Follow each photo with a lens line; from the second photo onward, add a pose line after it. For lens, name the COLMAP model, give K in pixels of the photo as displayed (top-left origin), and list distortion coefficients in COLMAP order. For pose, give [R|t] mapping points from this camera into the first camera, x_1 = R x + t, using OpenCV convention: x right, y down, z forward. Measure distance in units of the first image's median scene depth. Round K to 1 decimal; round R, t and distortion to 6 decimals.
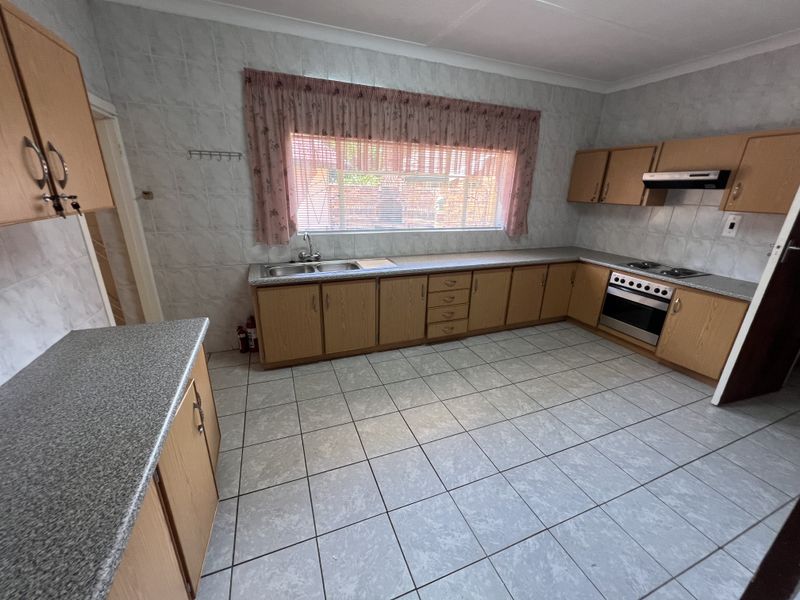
lens RADIAL K [[321.2, 0, 398.8], [0, 321.2, 297.8], [0, 0, 1]] dist [0.012844, 0.000172]
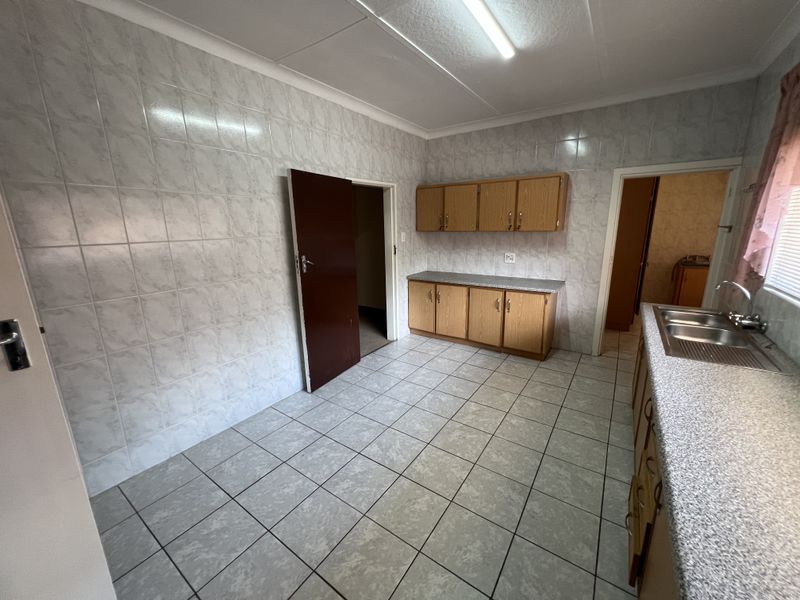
lens RADIAL K [[321.2, 0, 401.5], [0, 321.2, 300.4], [0, 0, 1]] dist [0.012844, 0.000172]
pose [[-0.832618, 0.112994, -0.542199, 0.916168], [-0.190729, 0.860590, 0.472236, -0.468530], [0.519971, 0.496605, -0.694992, 1.455003]]
